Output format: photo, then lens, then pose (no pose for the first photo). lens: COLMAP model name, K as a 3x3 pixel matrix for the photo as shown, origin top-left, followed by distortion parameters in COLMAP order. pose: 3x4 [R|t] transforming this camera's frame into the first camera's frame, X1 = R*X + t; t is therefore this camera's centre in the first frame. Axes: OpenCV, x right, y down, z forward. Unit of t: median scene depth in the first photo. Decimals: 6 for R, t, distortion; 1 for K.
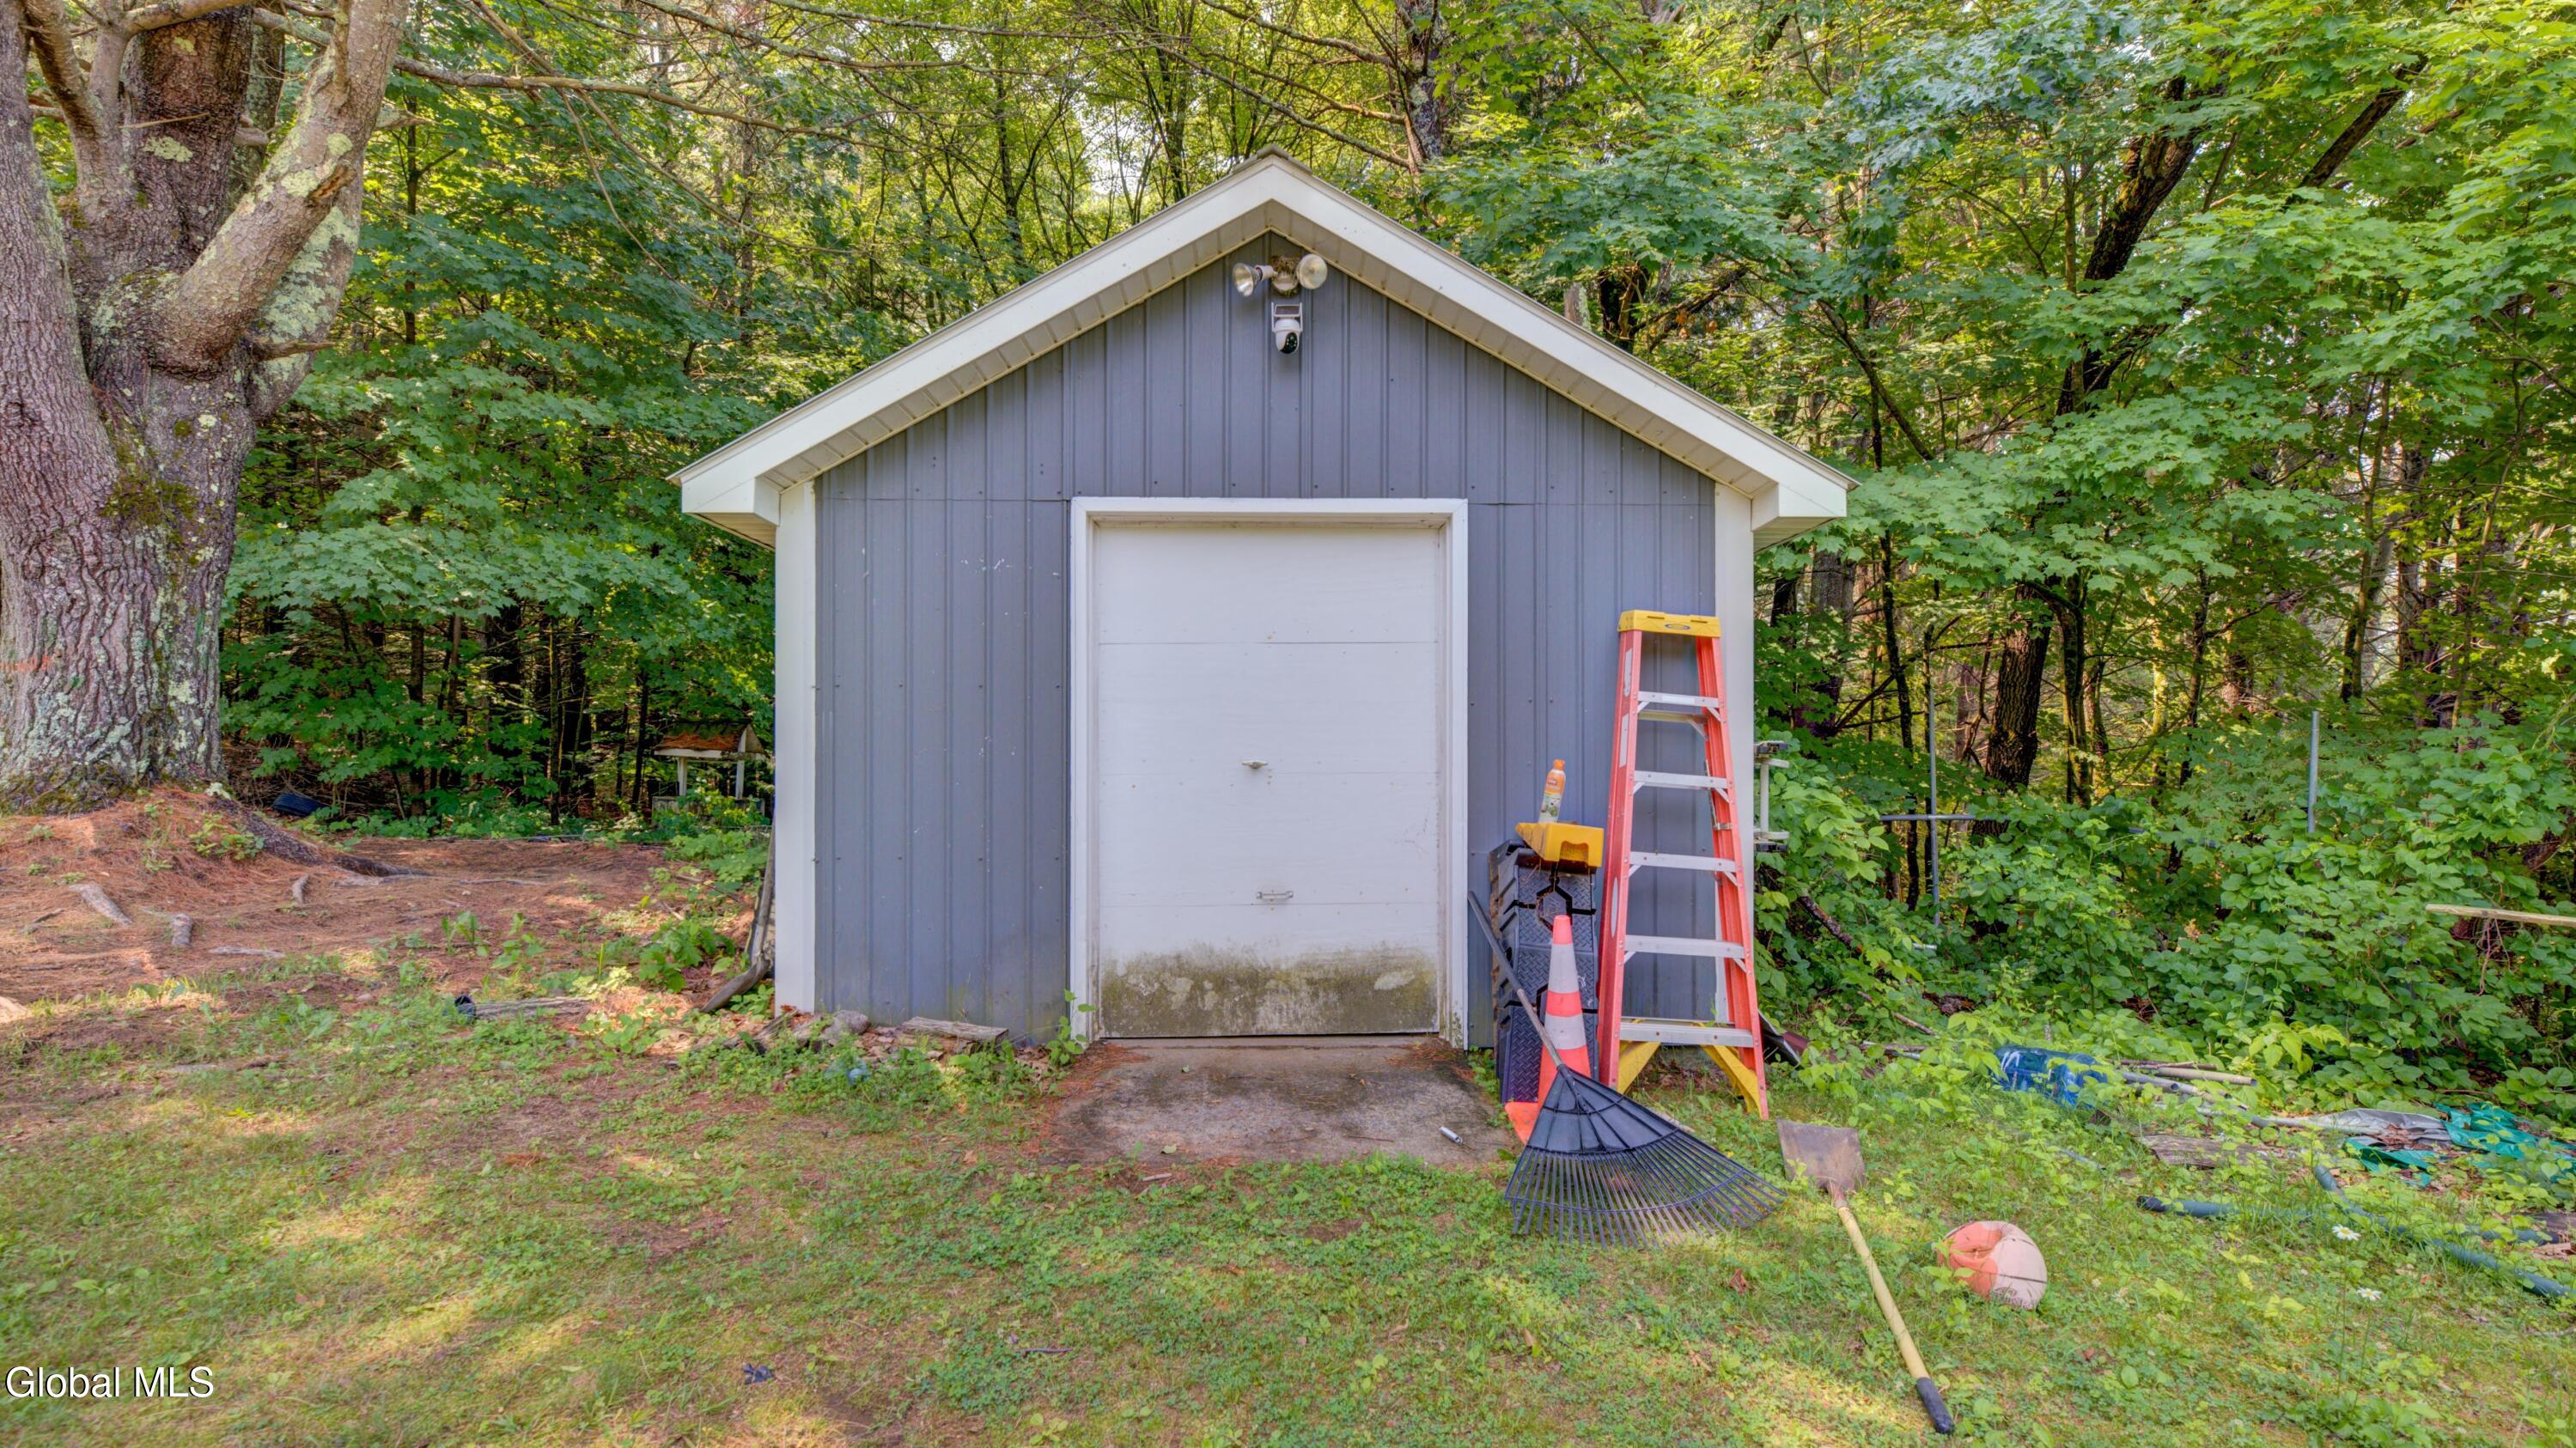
lens RADIAL K [[1172.4, 0, 1288.5], [0, 1172.4, 732.2], [0, 0, 1]] dist [0.000431, -0.002562]
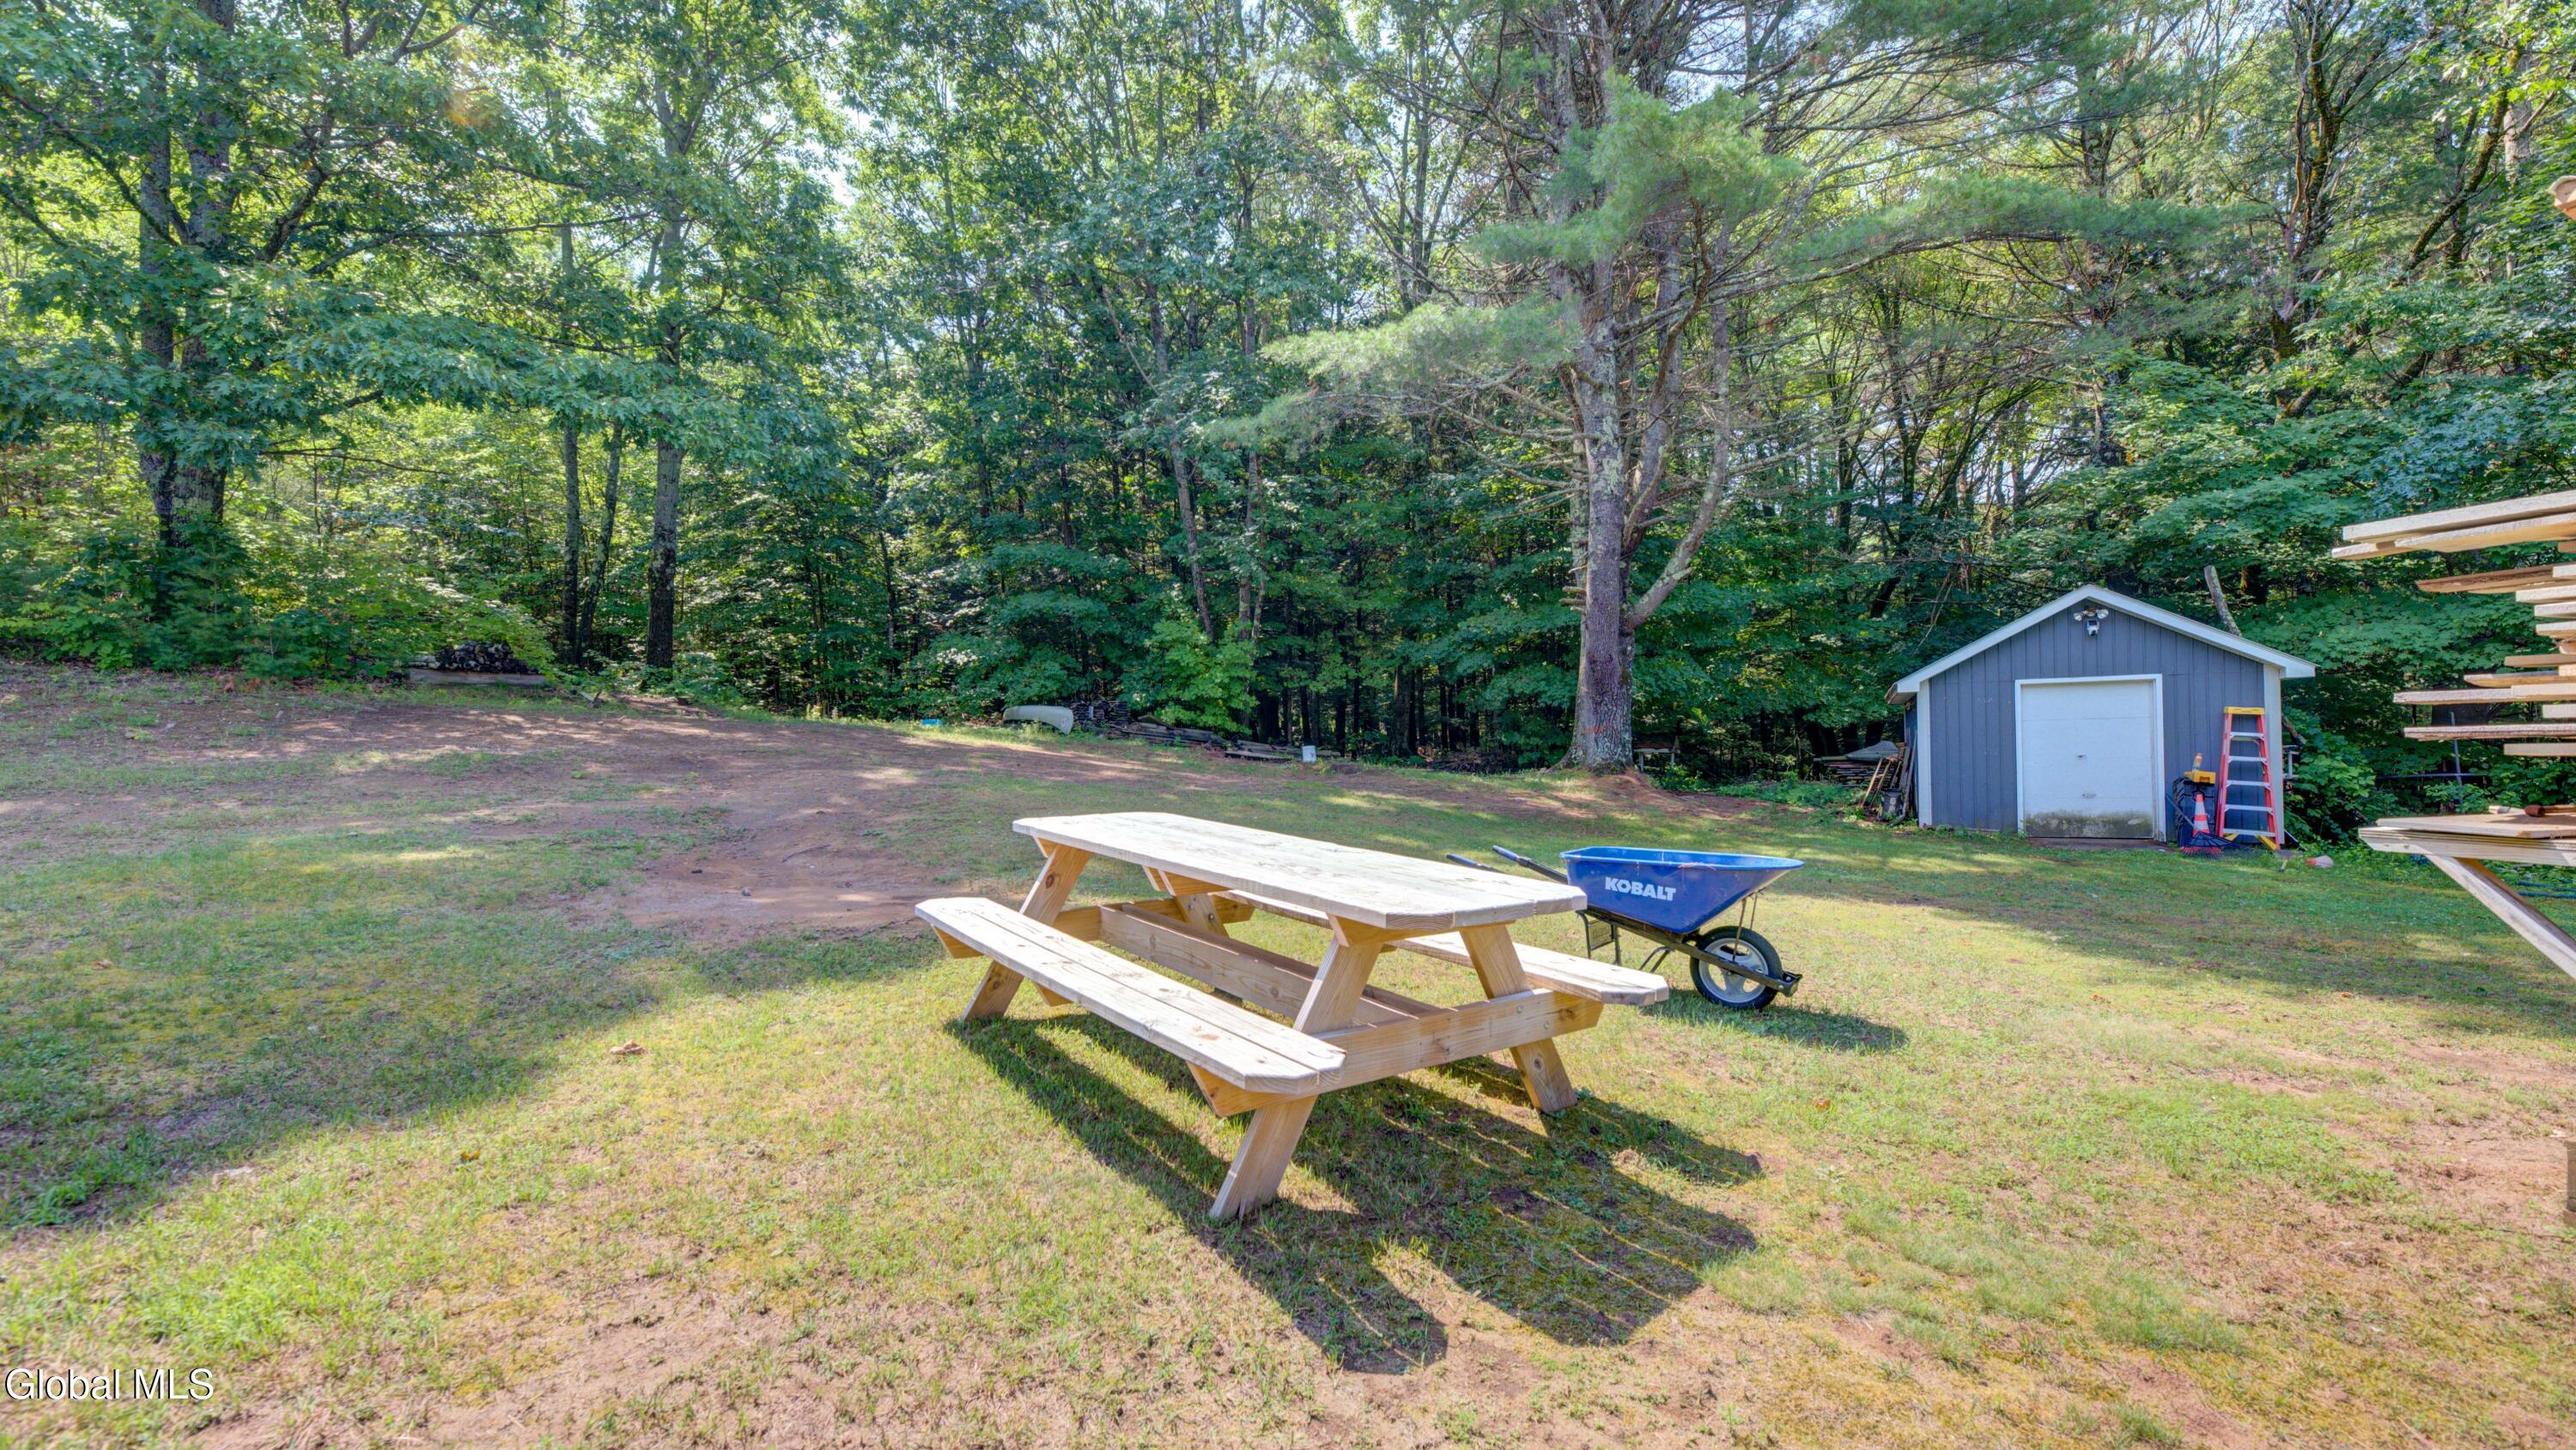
lens RADIAL K [[1026.2, 0, 1285.4], [0, 1026.2, 732.8], [0, 0, 1]] dist [0.001426, 0.000157]
pose [[0.859070, -0.019024, -0.511504, -0.503993], [0.016597, 0.999819, -0.009310, -0.050385], [0.511588, -0.000492, 0.859230, -2.822661]]
